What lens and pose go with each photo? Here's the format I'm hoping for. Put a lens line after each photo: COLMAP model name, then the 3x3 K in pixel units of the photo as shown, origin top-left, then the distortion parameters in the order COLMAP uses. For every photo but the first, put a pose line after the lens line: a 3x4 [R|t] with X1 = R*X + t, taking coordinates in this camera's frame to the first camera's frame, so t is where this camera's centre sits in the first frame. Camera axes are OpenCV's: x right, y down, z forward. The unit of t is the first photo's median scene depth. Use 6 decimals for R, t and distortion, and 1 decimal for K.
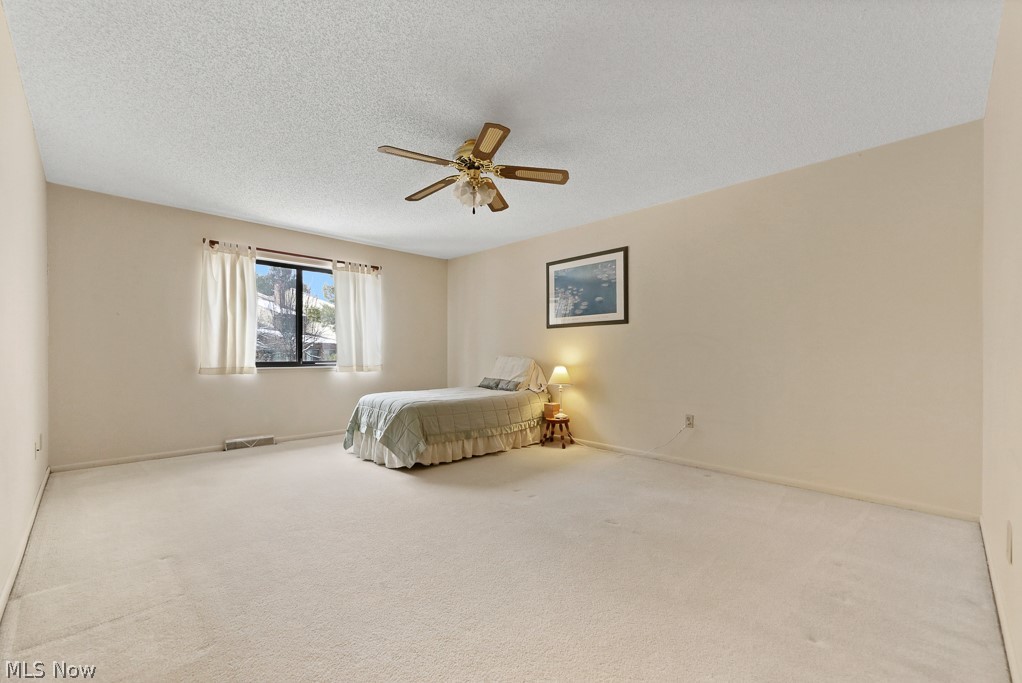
lens RADIAL K [[423.7, 0, 514.1], [0, 423.7, 348.2], [0, 0, 1]] dist [0.001542, 0.000051]
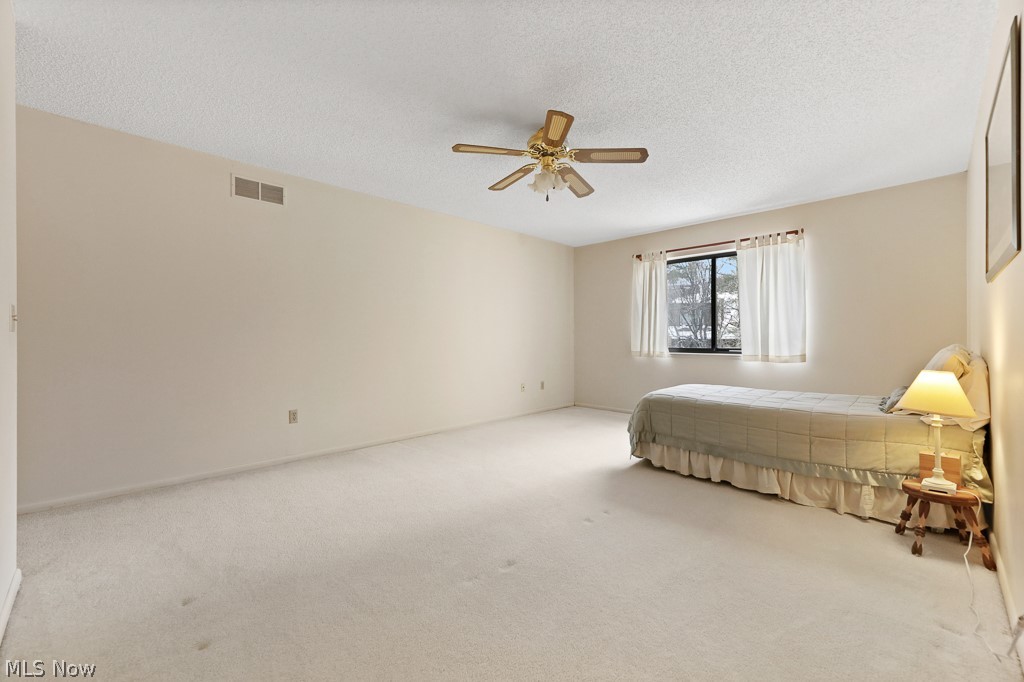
lens RADIAL K [[414.4, 0, 512.0], [0, 414.4, 341.0], [0, 0, 1]] dist [0.019777, 0.000032]
pose [[-0.006023, 0.003706, -0.999975, 0.555931], [0.012116, 0.999920, 0.003633, 0.003964], [0.999908, -0.012093, -0.006067, 0.578458]]
